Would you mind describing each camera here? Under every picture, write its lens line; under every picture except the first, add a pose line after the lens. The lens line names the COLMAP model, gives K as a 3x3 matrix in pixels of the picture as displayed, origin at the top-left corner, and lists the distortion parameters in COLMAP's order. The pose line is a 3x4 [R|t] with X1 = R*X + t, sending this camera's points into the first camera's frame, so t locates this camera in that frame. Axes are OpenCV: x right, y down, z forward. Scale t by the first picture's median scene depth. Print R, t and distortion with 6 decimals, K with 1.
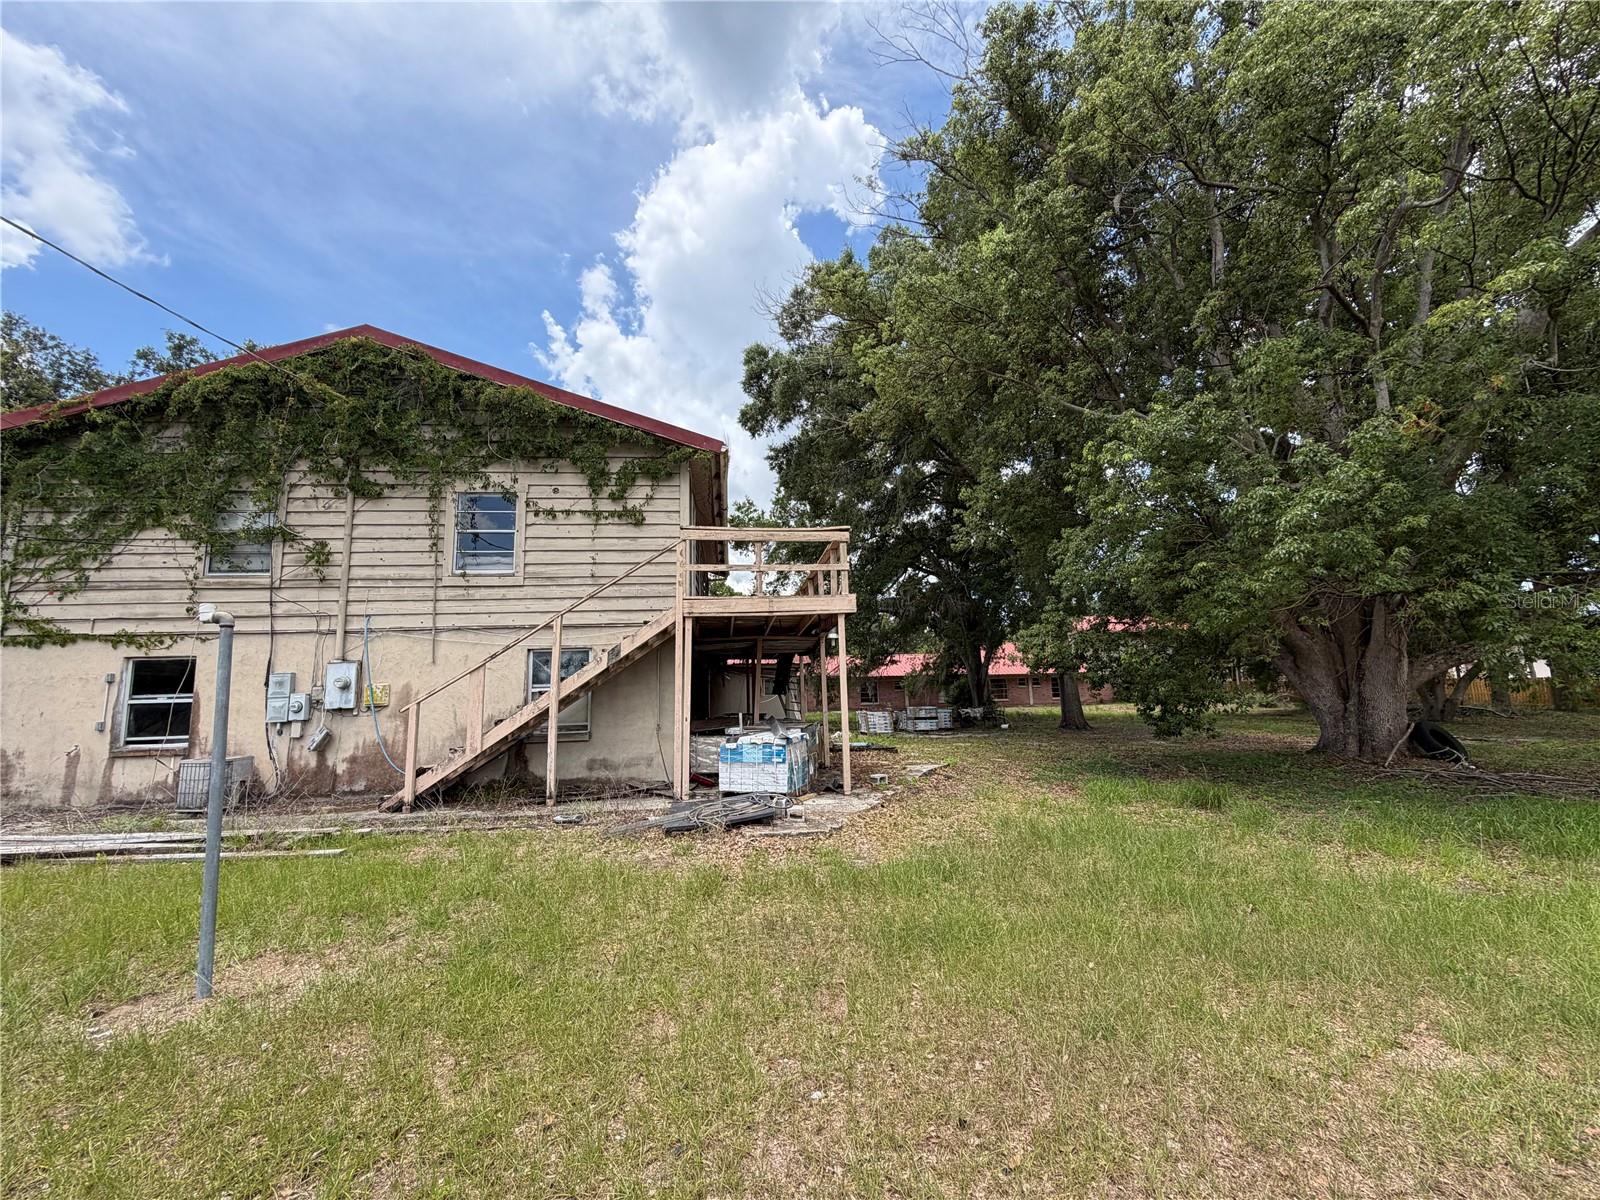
lens RADIAL K [[649.5, 0, 787.9], [0, 649.5, 620.3], [0, 0, 1]] dist [-0.001373, 0.000356]
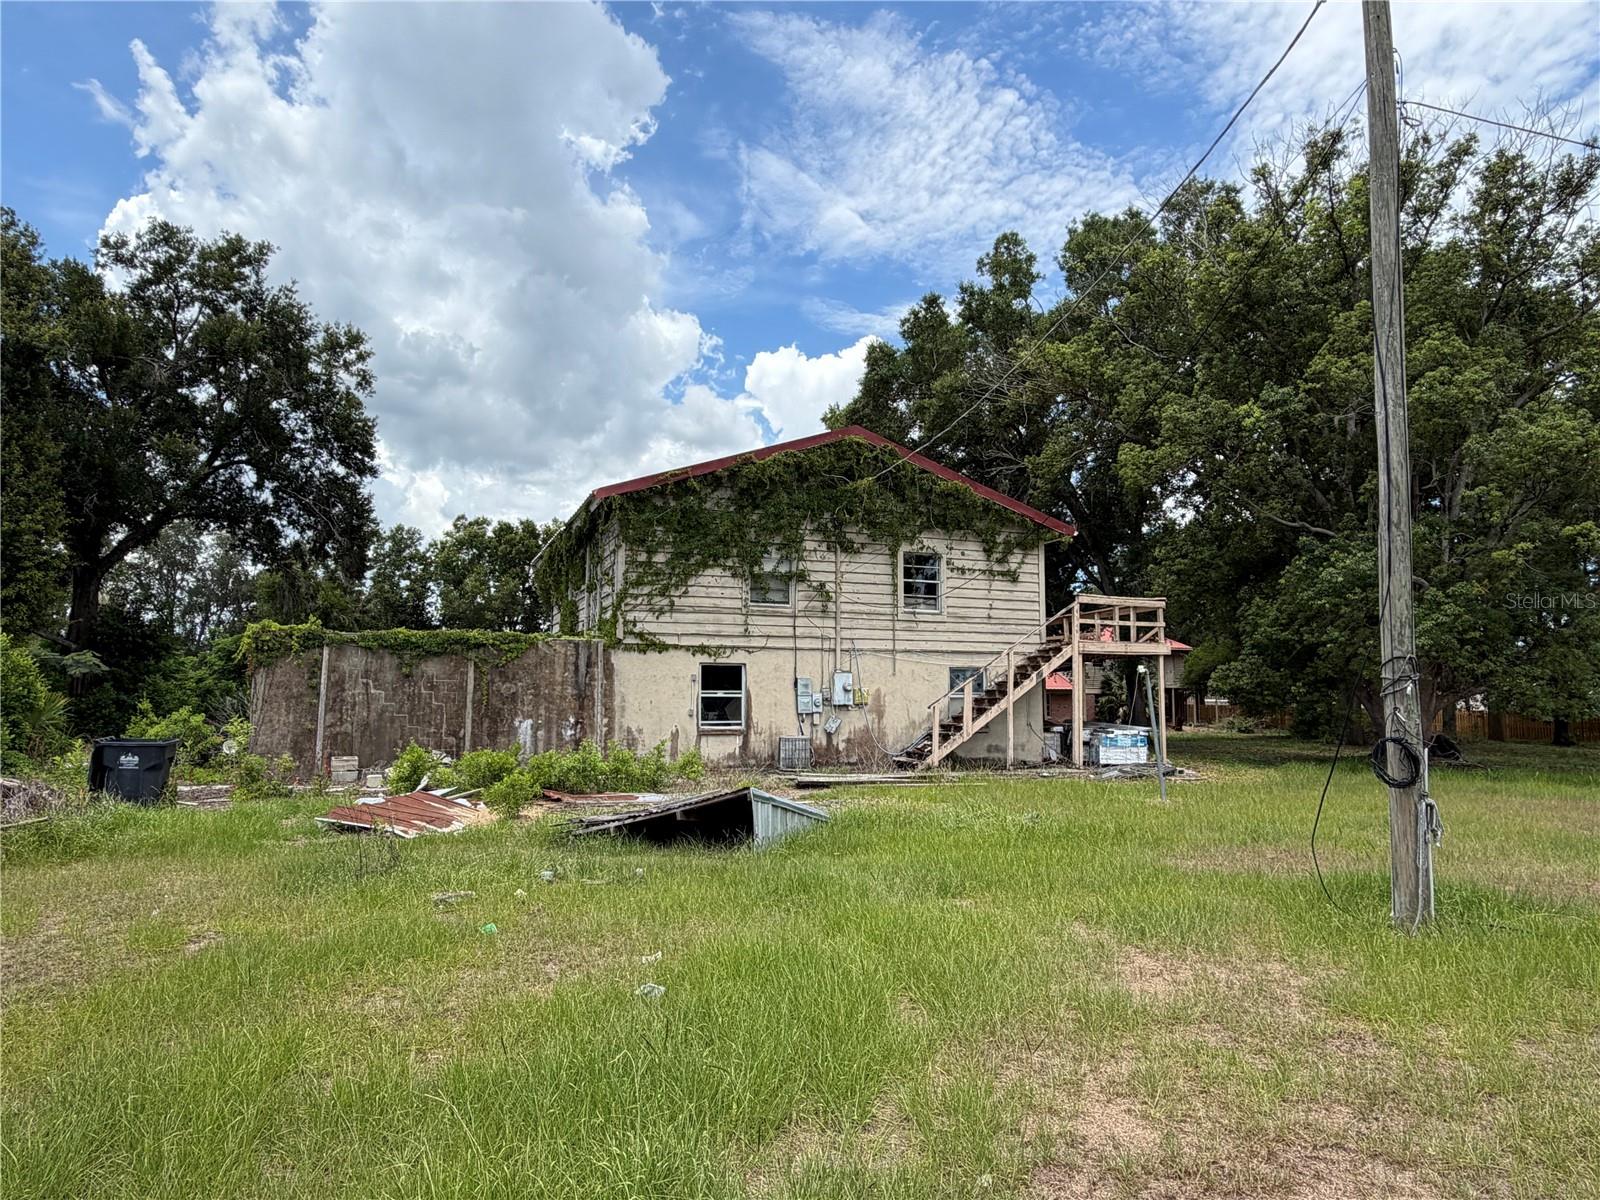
lens RADIAL K [[976.5, 0, 788.6], [0, 976.5, 633.7], [0, 0, 1]] dist [-0.003715, 0.003417]
pose [[0.965663, 0.049843, 0.254973, -1.320599], [-0.059817, 0.997712, 0.031511, -0.076665], [-0.252819, -0.045681, 0.966435, -0.995426]]
